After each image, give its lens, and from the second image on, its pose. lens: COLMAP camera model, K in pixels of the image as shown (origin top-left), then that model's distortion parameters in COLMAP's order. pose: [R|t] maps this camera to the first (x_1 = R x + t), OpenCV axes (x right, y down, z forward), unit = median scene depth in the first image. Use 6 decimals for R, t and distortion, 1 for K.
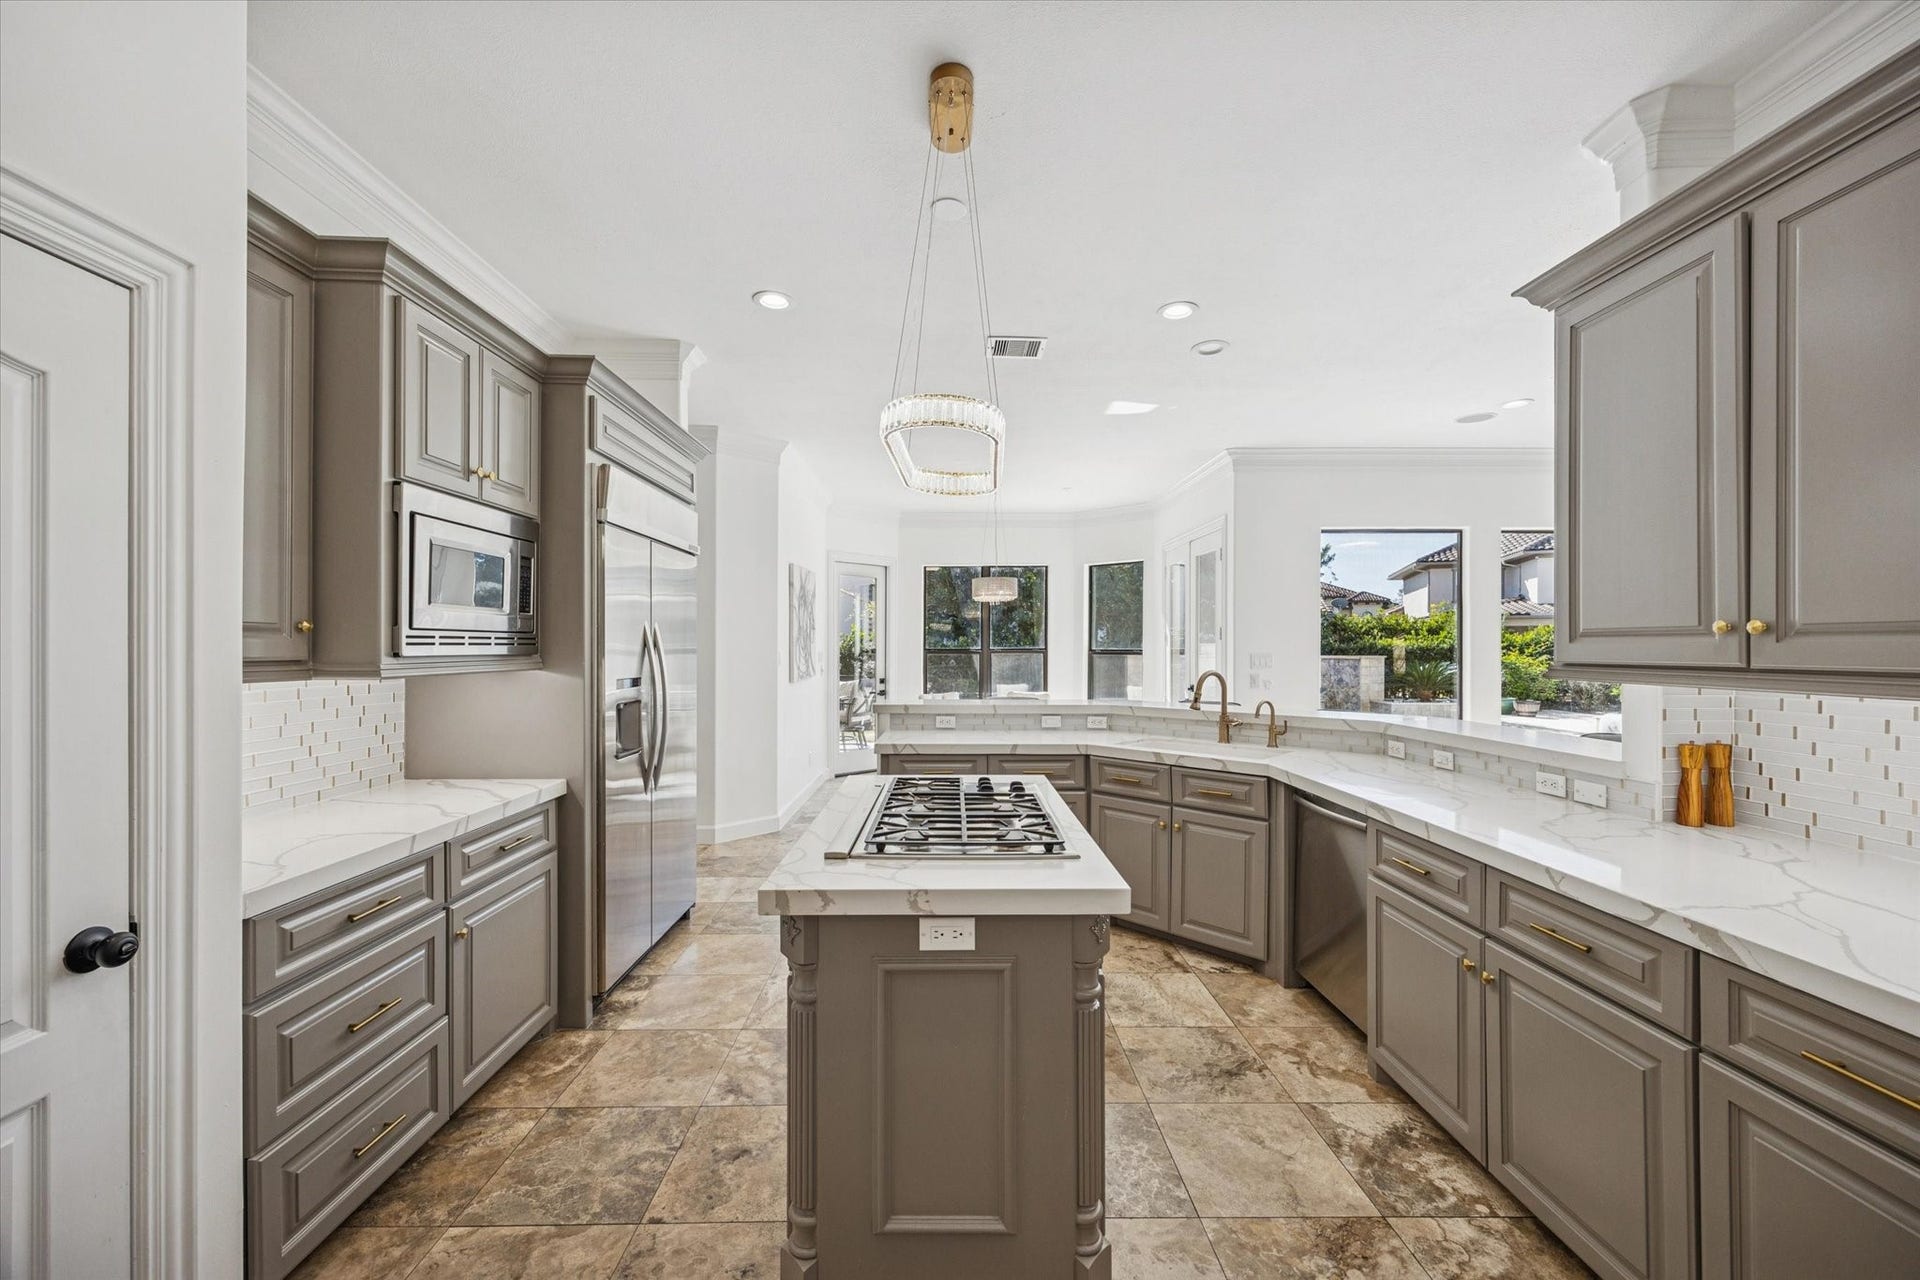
lens RADIAL K [[736.6, 0, 943.9], [0, 736.6, 645.8], [0, 0, 1]] dist [0.001257, 0.000018]
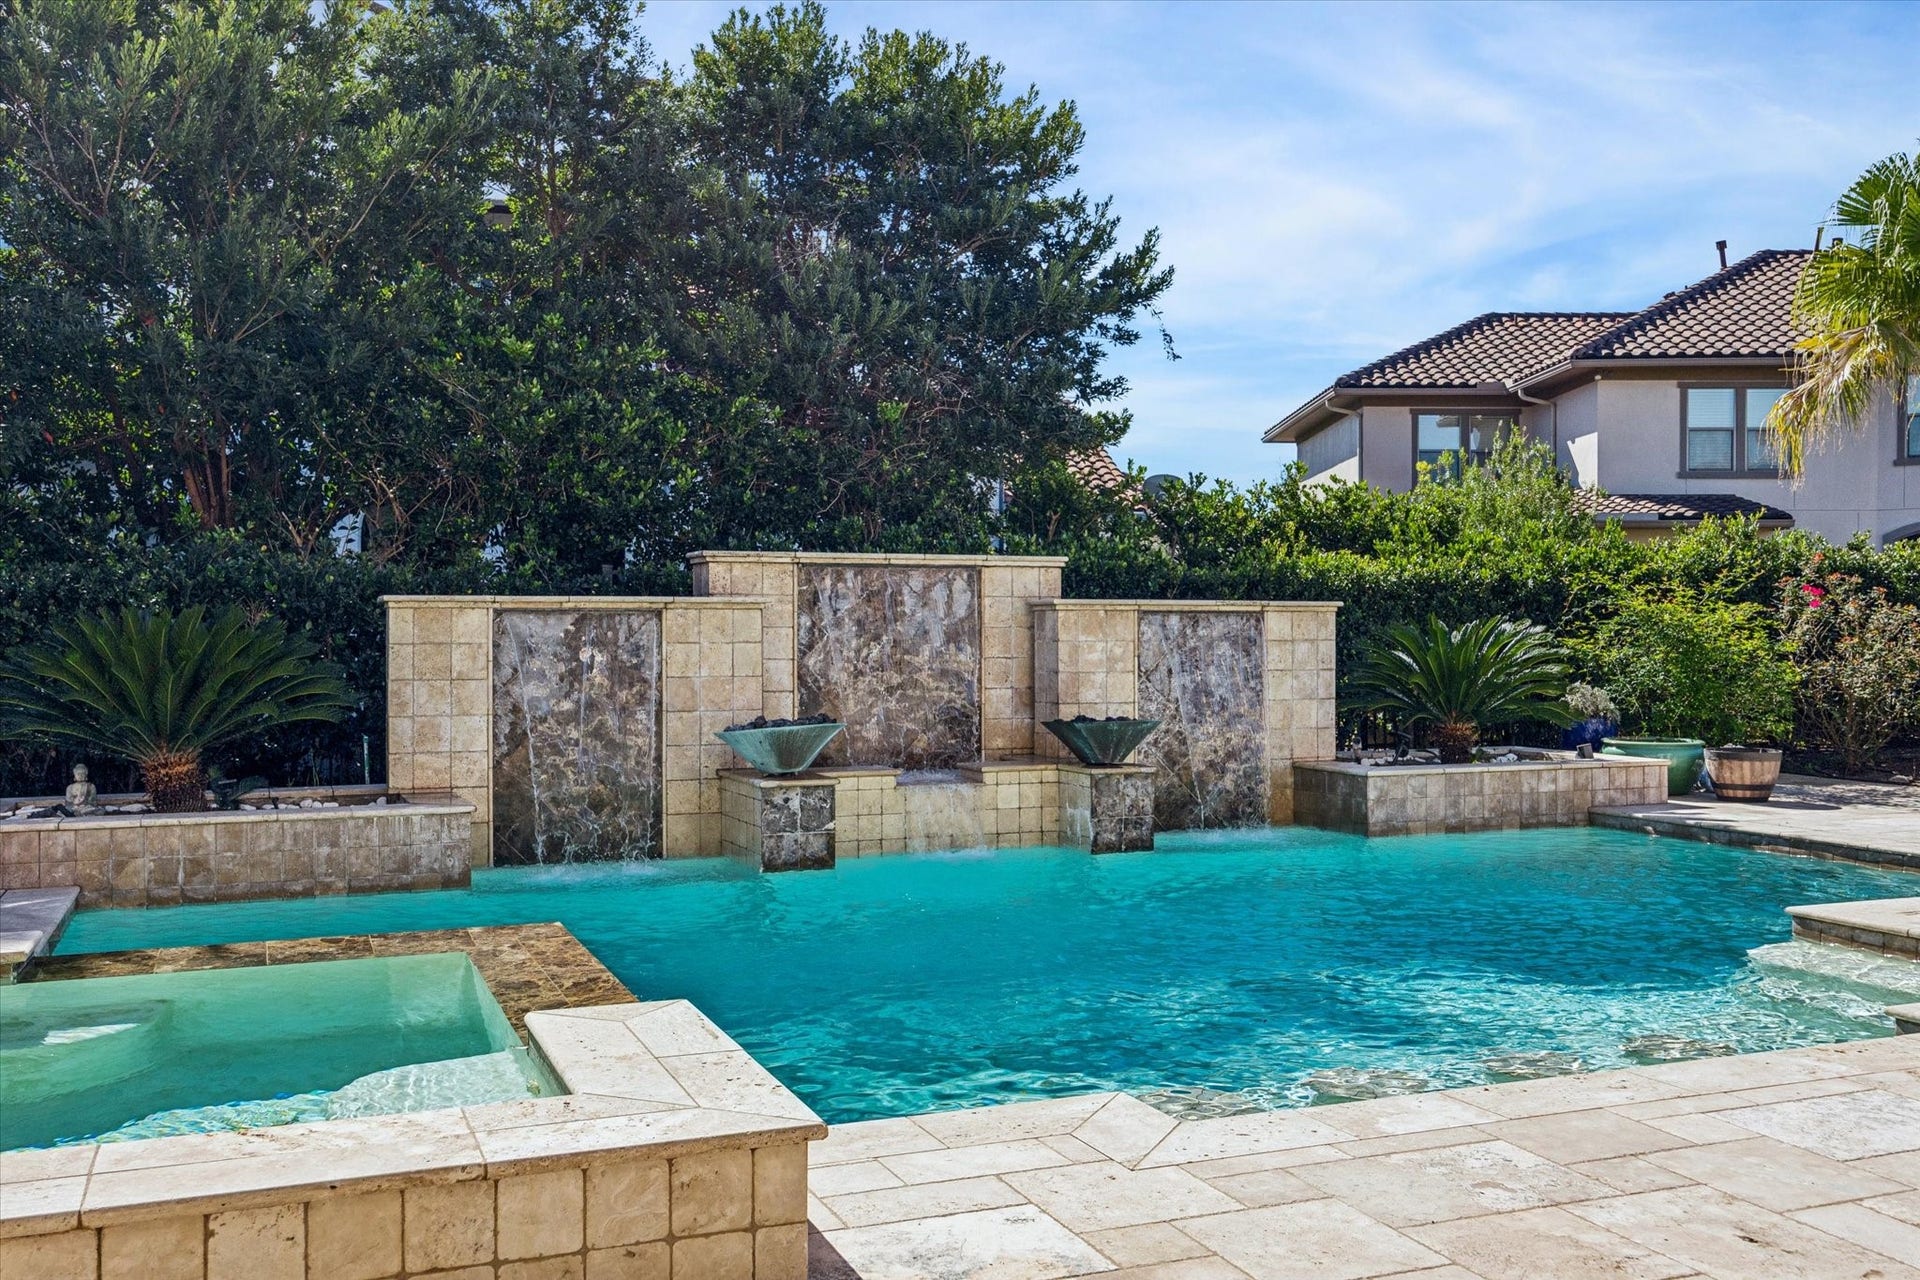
lens RADIAL K [[1626.4, 0, 945.3], [0, 1626.4, 629.2], [0, 0, 1]] dist [0.006980, 0.004800]
pose [[0.930437, -0.003877, 0.366433, 0.231789], [0.003199, 0.999992, 0.002456, 0.022317], [-0.366439, -0.001113, 0.930441, 0.477999]]
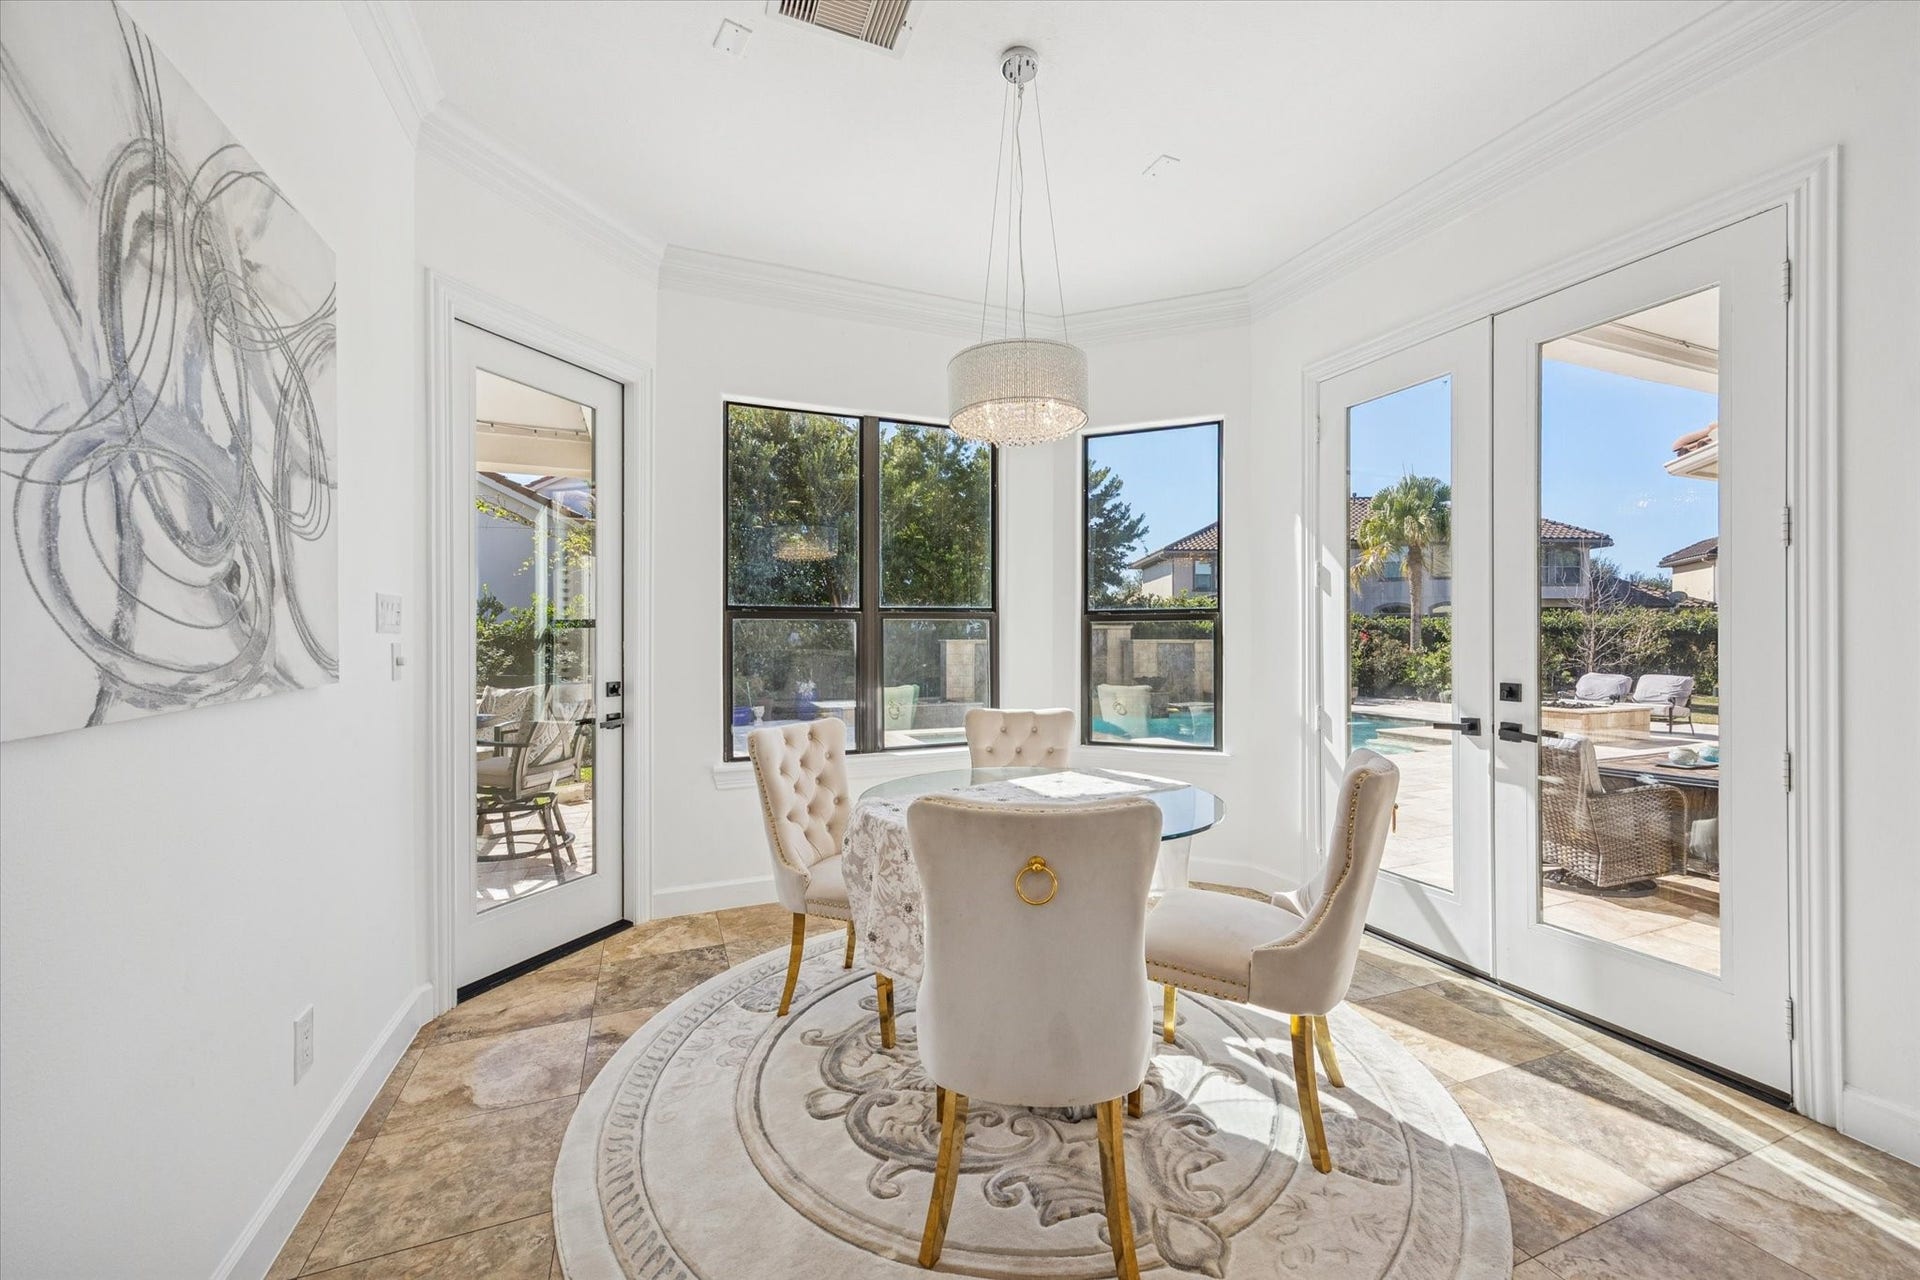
lens RADIAL K [[736.6, 0, 932.1], [0, 736.6, 641.3], [0, 0, 1]] dist [0.001257, 0.000018]
pose [[0.932572, -0.004325, 0.360959, -0.034842], [0.003372, 0.999989, 0.003270, 0.011799], [-0.360969, -0.001832, 0.932576, 0.304262]]
